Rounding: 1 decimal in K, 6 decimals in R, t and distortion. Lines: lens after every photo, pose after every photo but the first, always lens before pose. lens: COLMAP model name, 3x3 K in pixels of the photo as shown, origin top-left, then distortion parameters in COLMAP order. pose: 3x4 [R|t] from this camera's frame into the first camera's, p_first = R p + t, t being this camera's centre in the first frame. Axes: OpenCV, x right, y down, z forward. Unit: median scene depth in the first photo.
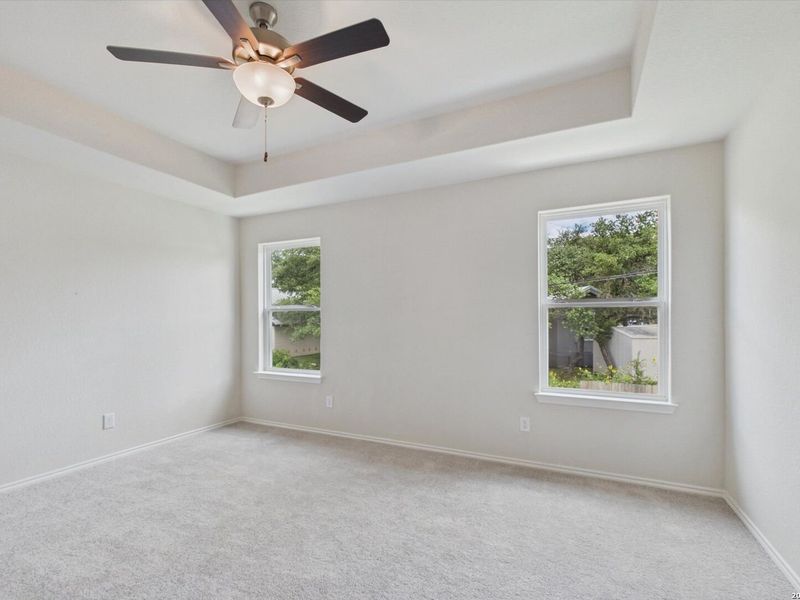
lens RADIAL K [[380.9, 0, 400.1], [0, 380.9, 316.5], [0, 0, 1]] dist [0.002177, 0.000062]
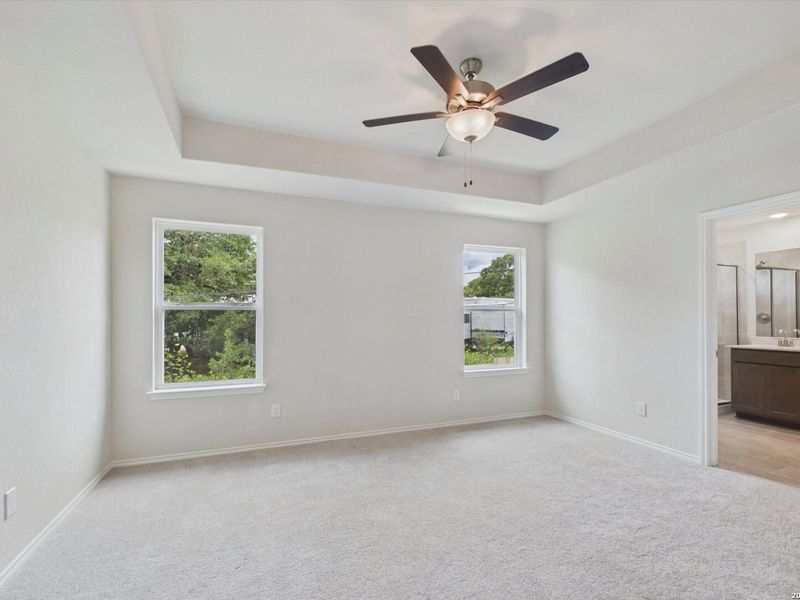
lens RADIAL K [[380.9, 0, 400.1], [0, 380.9, 316.5], [0, 0, 1]] dist [0.002177, 0.000062]
pose [[0.675160, 0.003392, 0.737664, -0.800307], [-0.001349, 0.999993, -0.003363, 0.001061], [-0.737671, 0.001276, 0.675160, 0.201860]]
